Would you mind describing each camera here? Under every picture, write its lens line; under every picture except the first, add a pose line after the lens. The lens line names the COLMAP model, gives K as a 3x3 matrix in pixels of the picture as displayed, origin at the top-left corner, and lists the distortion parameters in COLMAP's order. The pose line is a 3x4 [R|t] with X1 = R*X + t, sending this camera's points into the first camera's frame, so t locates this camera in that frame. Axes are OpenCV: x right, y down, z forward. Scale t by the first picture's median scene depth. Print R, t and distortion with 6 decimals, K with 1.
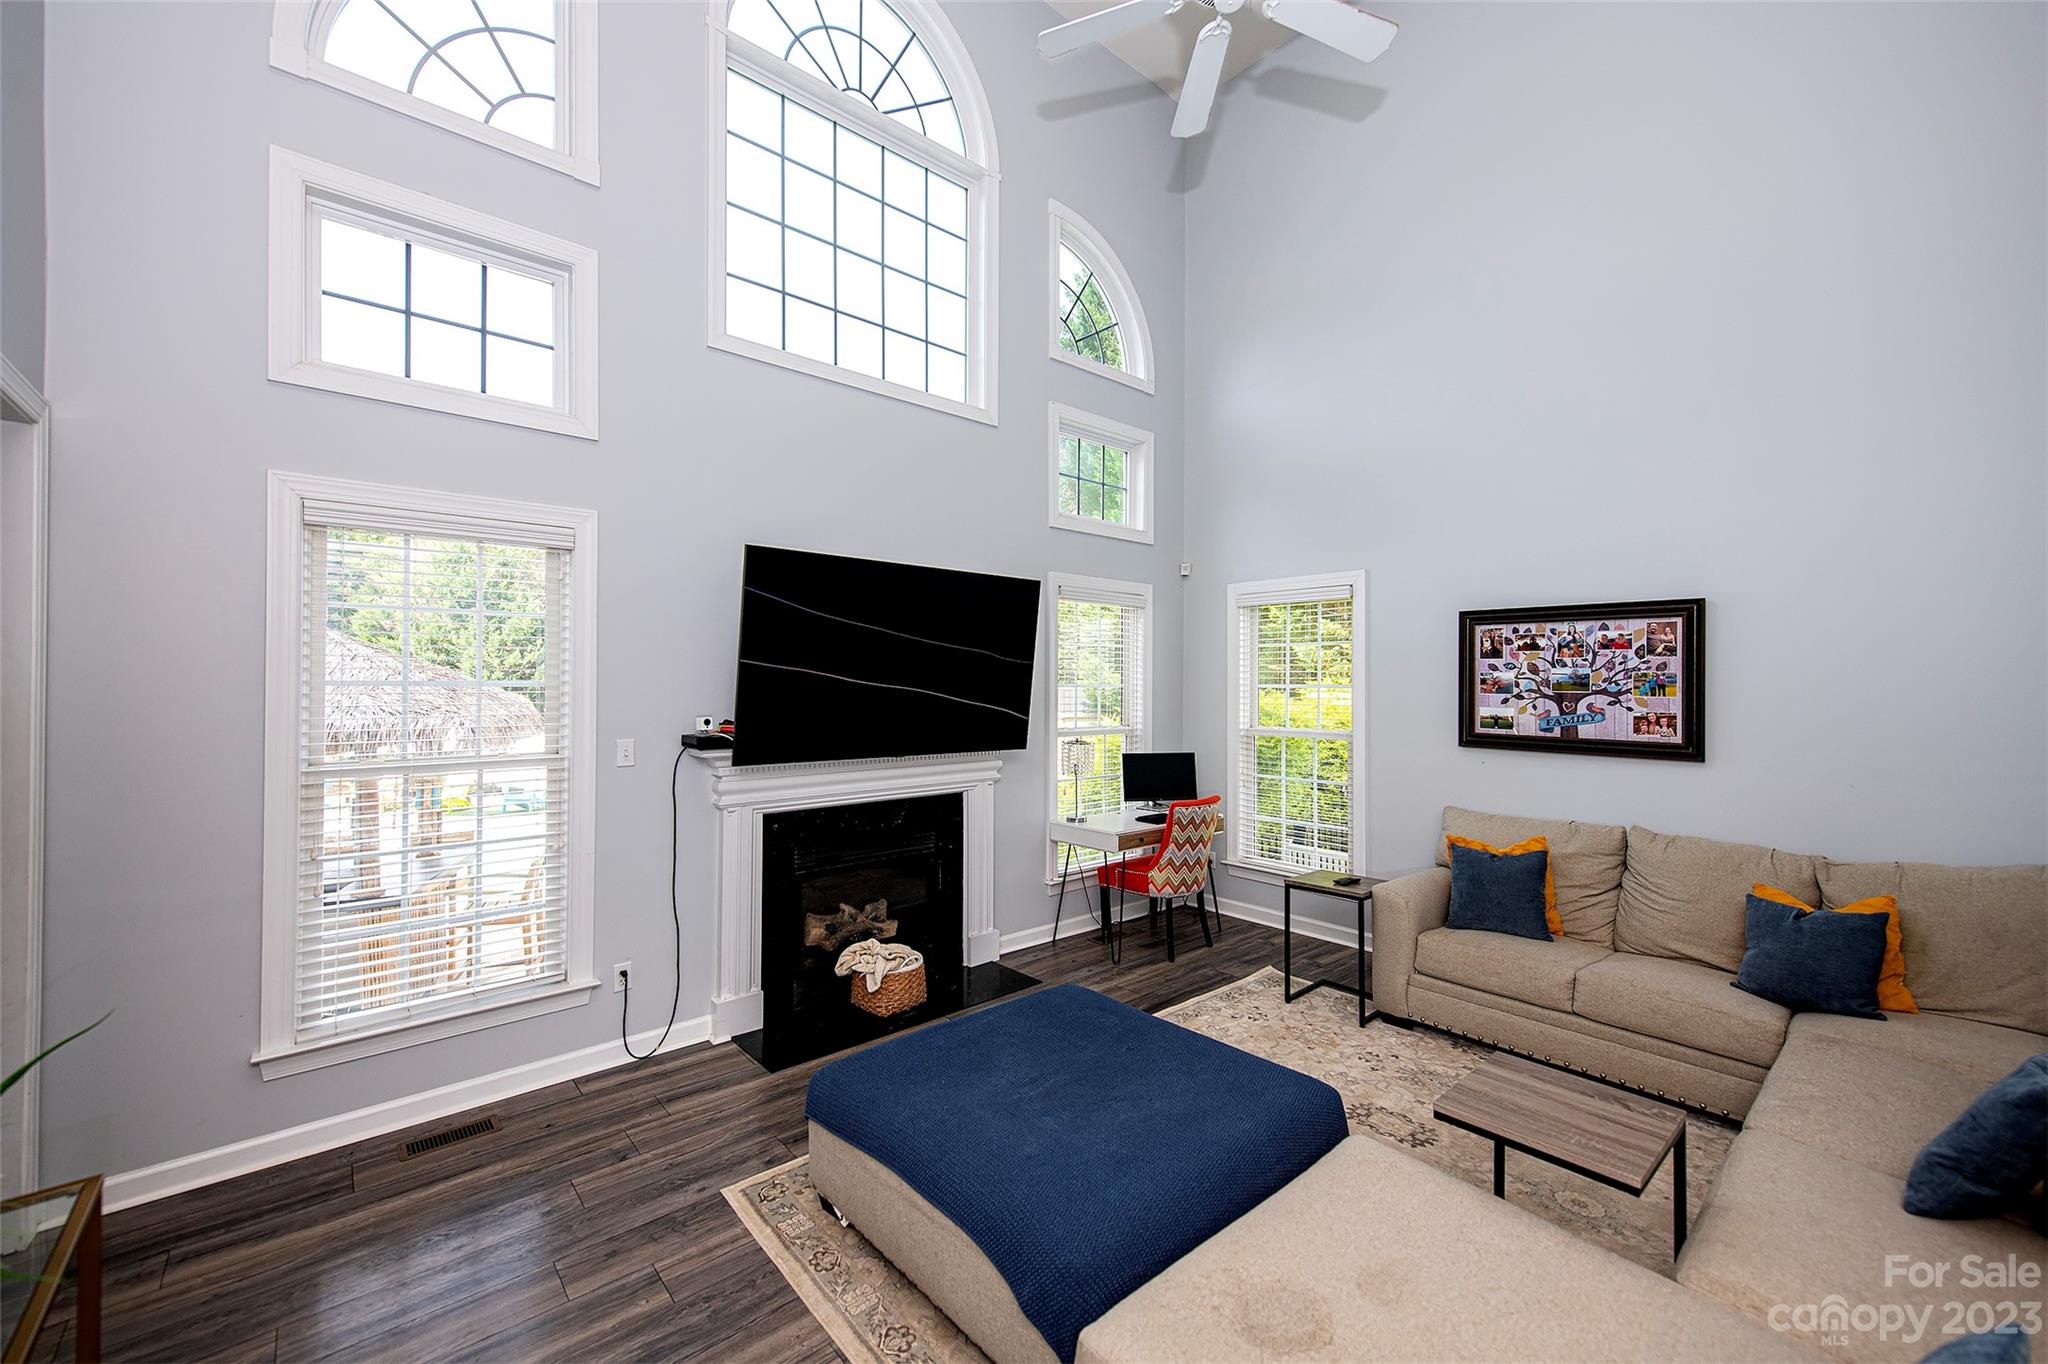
lens RADIAL K [[821.8, 0, 1028.8], [0, 821.8, 679.7], [0, 0, 1]] dist [0.013915, -0.000837]
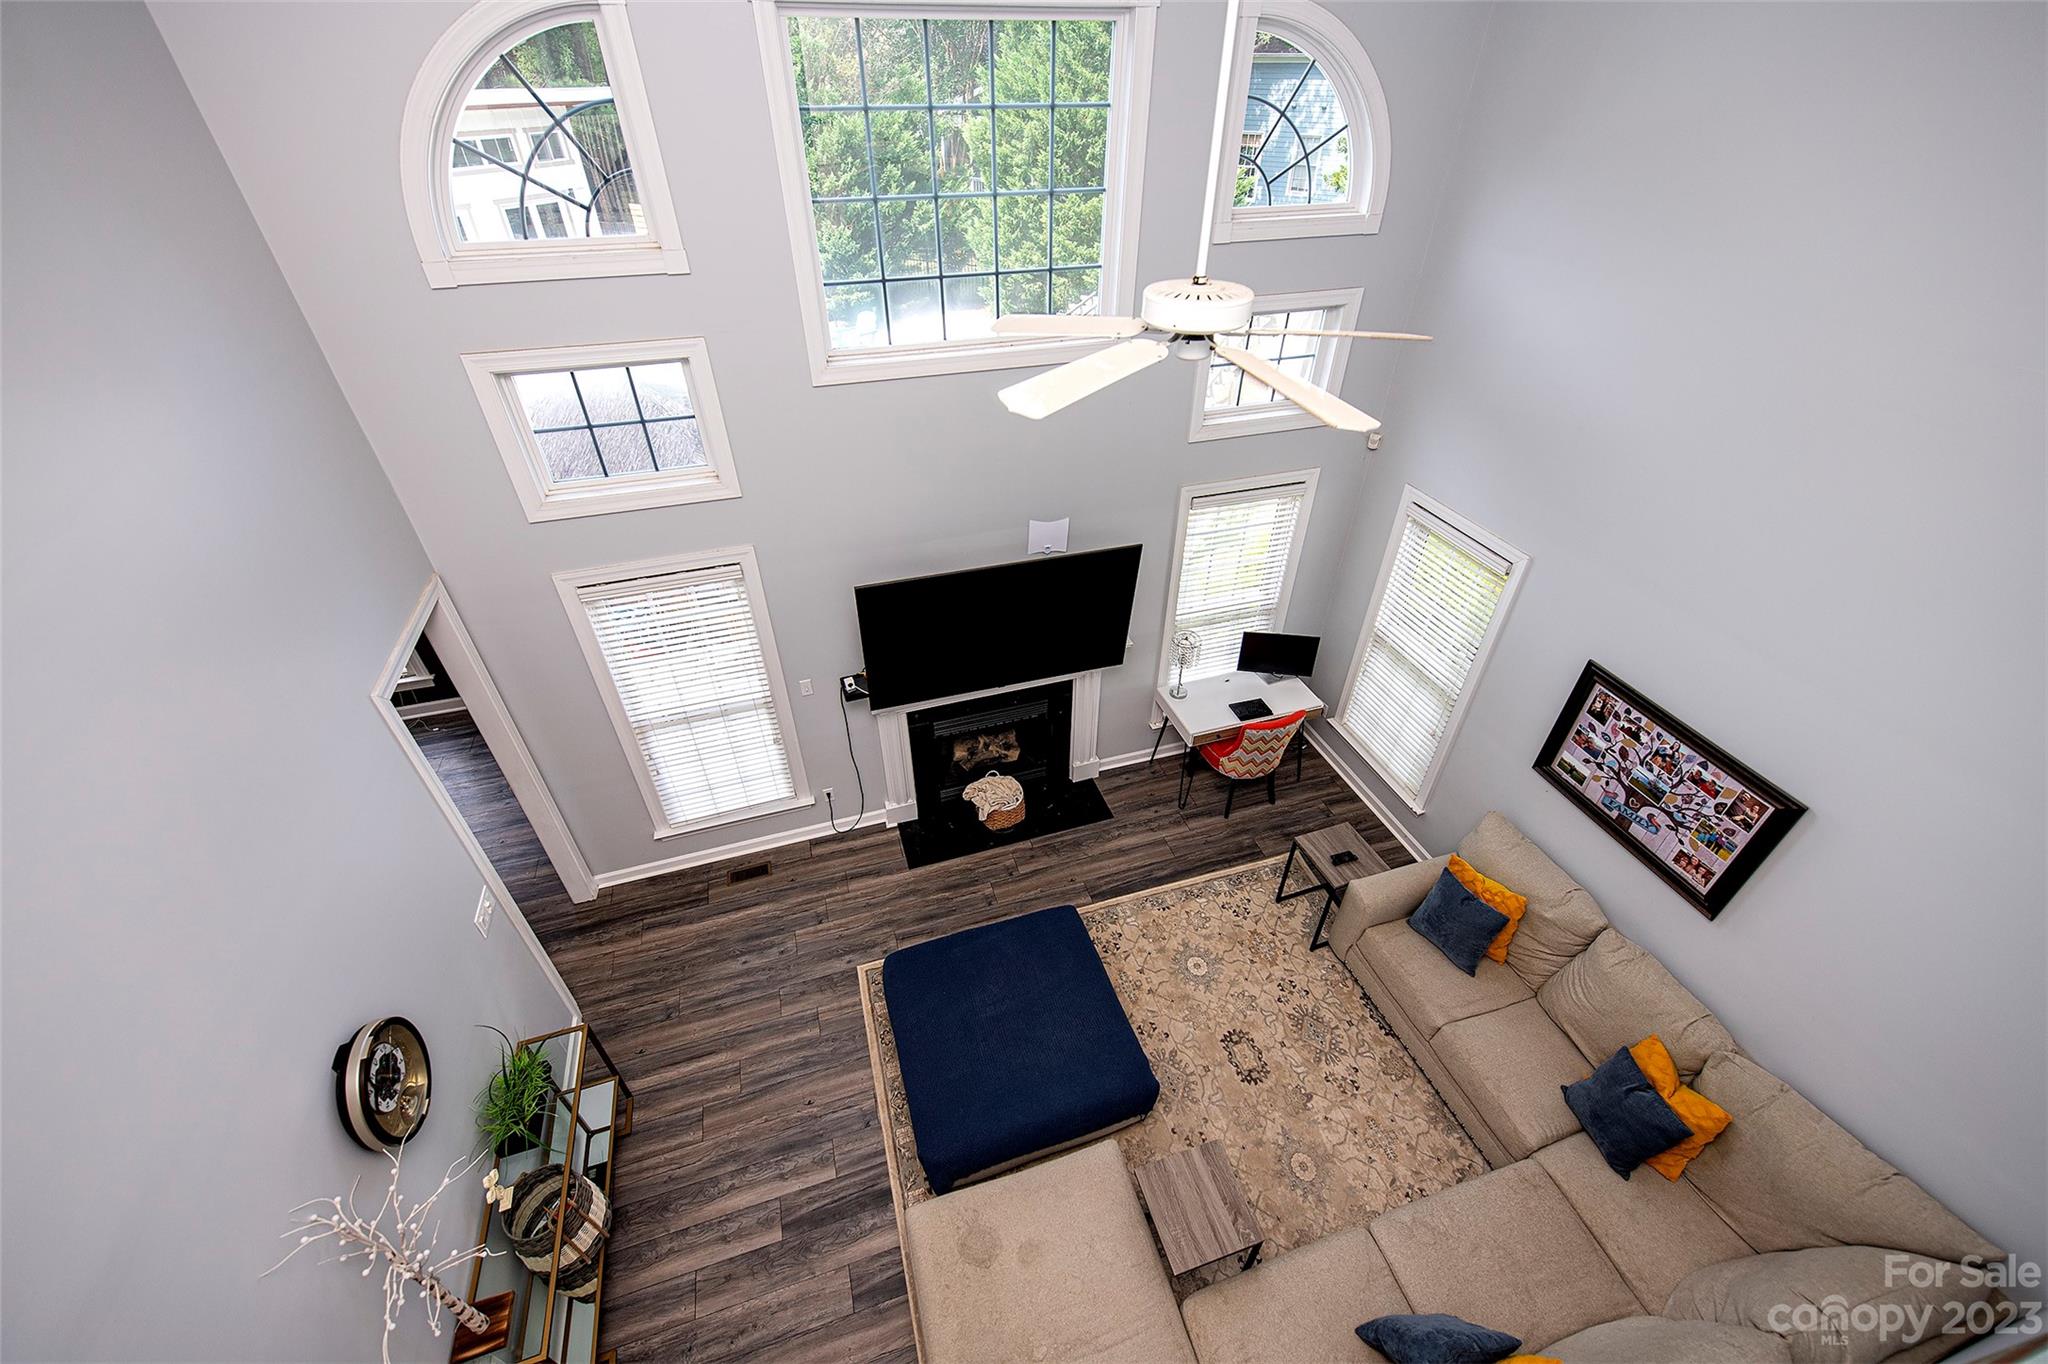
lens RADIAL K [[821.8, 0, 1027.9], [0, 821.8, 678.4], [0, 0, 1]] dist [0.013915, -0.000837]
pose [[0.915468, 0.244781, -0.319375, 0.283439], [0.006454, 0.784661, 0.619892, -0.704582], [0.402339, -0.569553, 0.716752, 0.104764]]
